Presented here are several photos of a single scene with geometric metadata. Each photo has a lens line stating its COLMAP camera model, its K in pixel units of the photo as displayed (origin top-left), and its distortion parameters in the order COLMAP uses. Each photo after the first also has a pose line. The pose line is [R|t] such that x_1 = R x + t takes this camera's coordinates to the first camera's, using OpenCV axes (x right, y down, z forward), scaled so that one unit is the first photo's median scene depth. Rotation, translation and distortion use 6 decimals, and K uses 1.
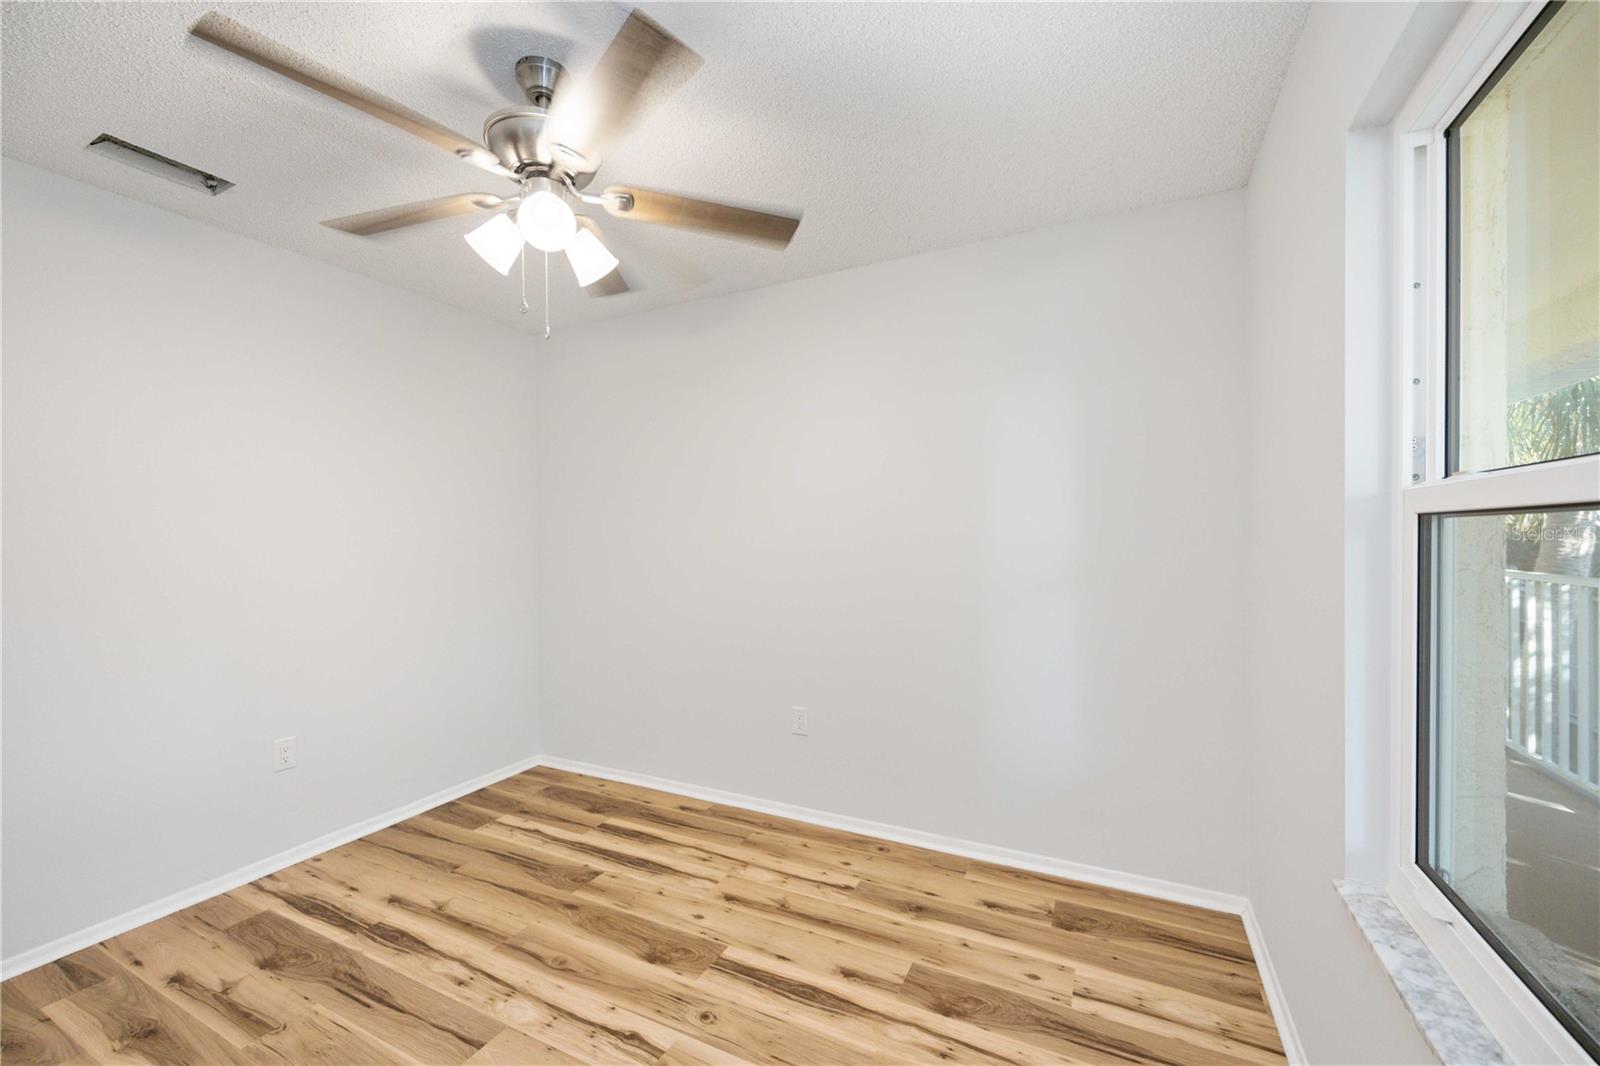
lens RADIAL K [[641.1, 0, 796.4], [0, 641.1, 532.7], [0, 0, 1]] dist [0.000122, 0.000171]
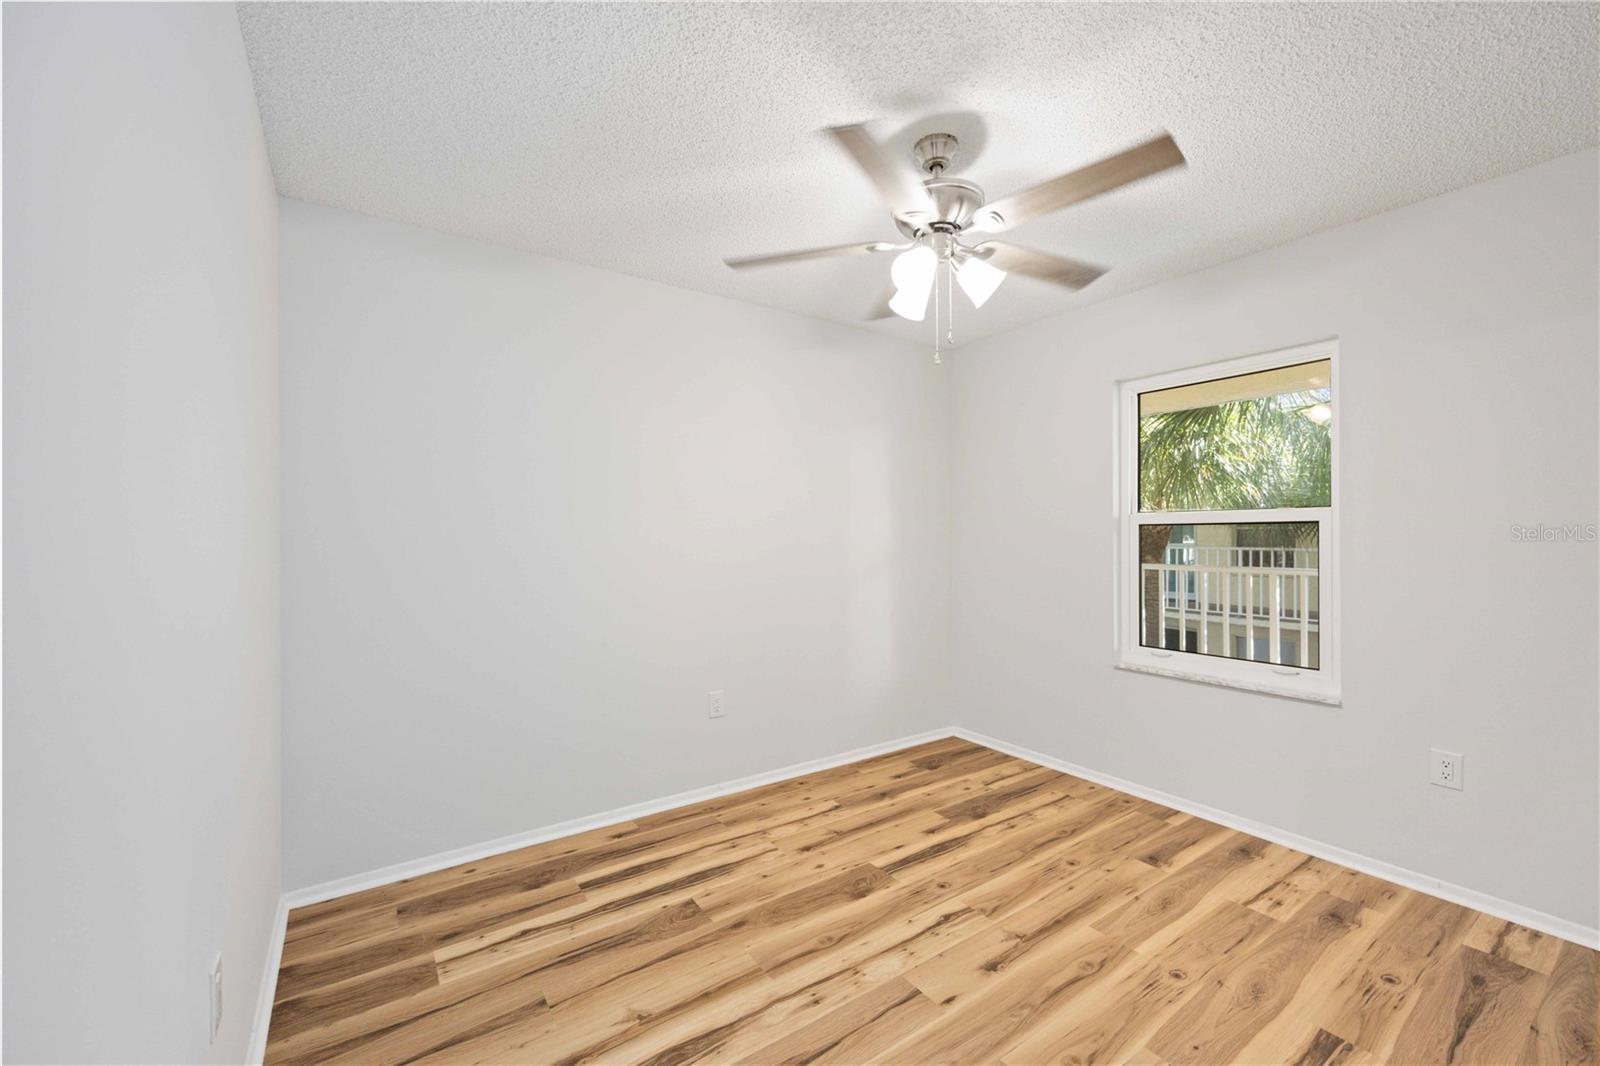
lens RADIAL K [[641.1, 0, 796.4], [0, 641.1, 532.7], [0, 0, 1]] dist [0.000122, 0.000171]
pose [[0.478449, 0.014361, 0.877998, -1.111624], [-0.004925, 0.999894, -0.013671, 0.026701], [-0.878101, 0.002217, 0.478469, 0.470288]]
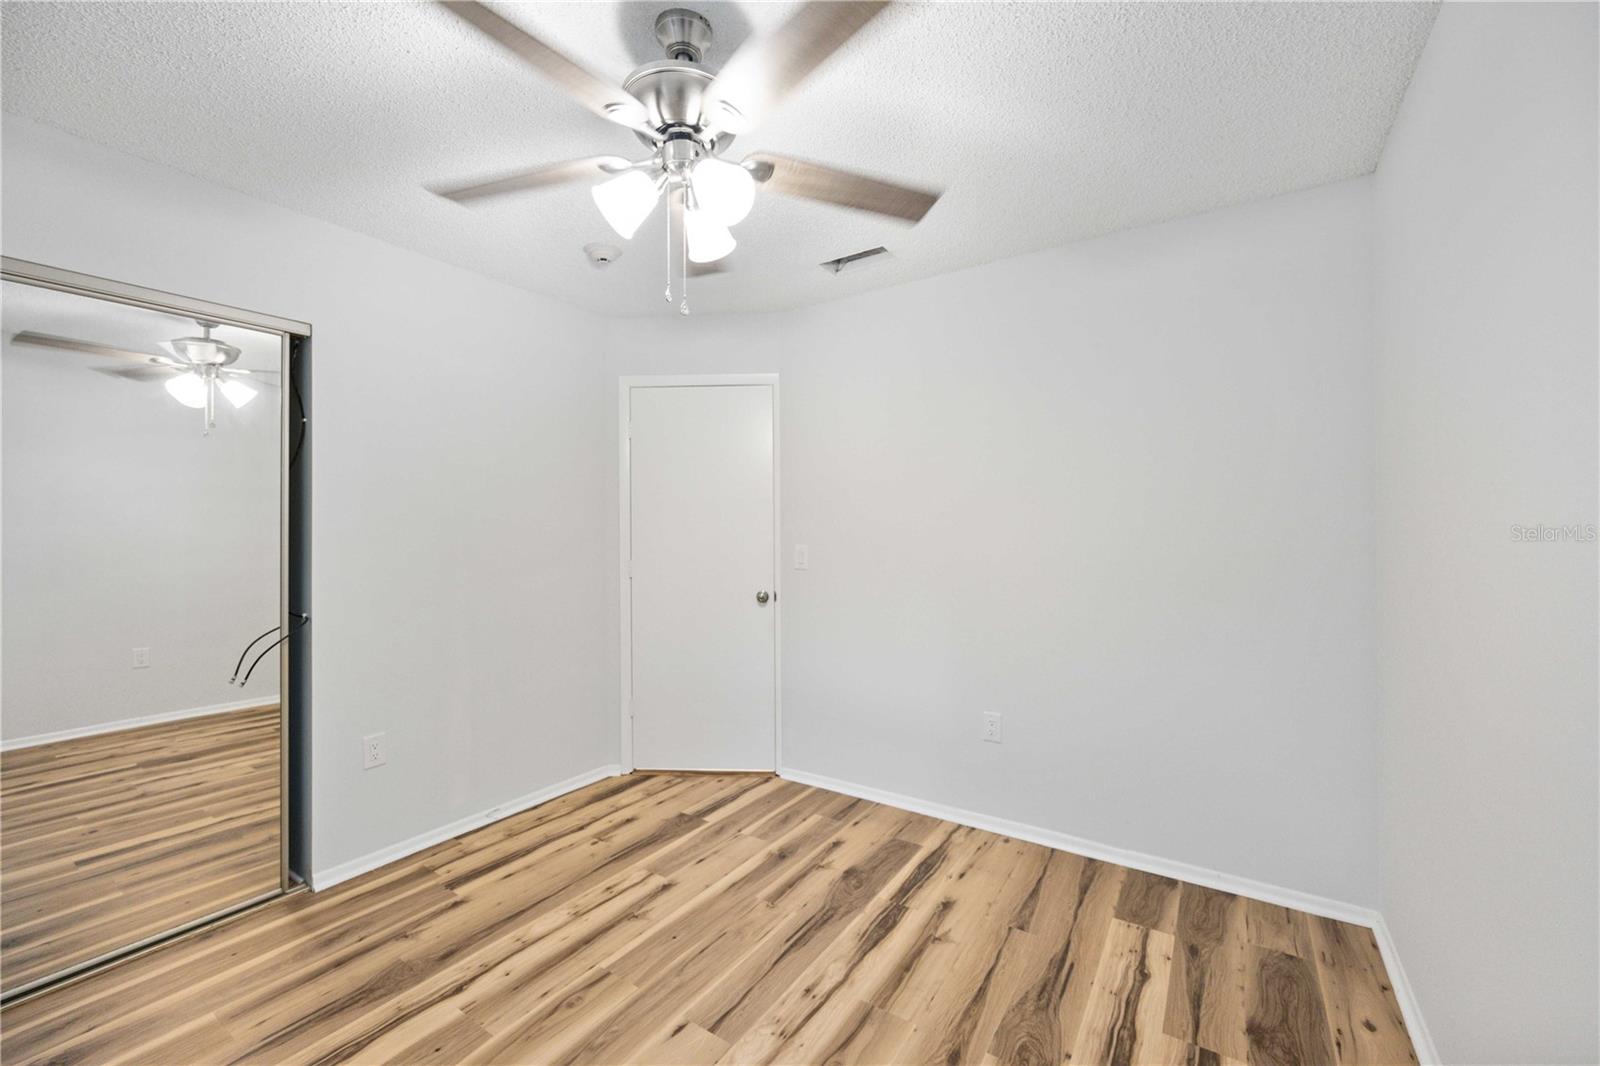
lens RADIAL K [[641.1, 0, 796.4], [0, 641.1, 532.7], [0, 0, 1]] dist [0.000122, 0.000171]
pose [[-0.125530, 0.010016, -0.992039, 0.345619], [0.010216, 0.999909, 0.008803, 0.006275], [0.992037, -0.009030, -0.125621, 0.903324]]
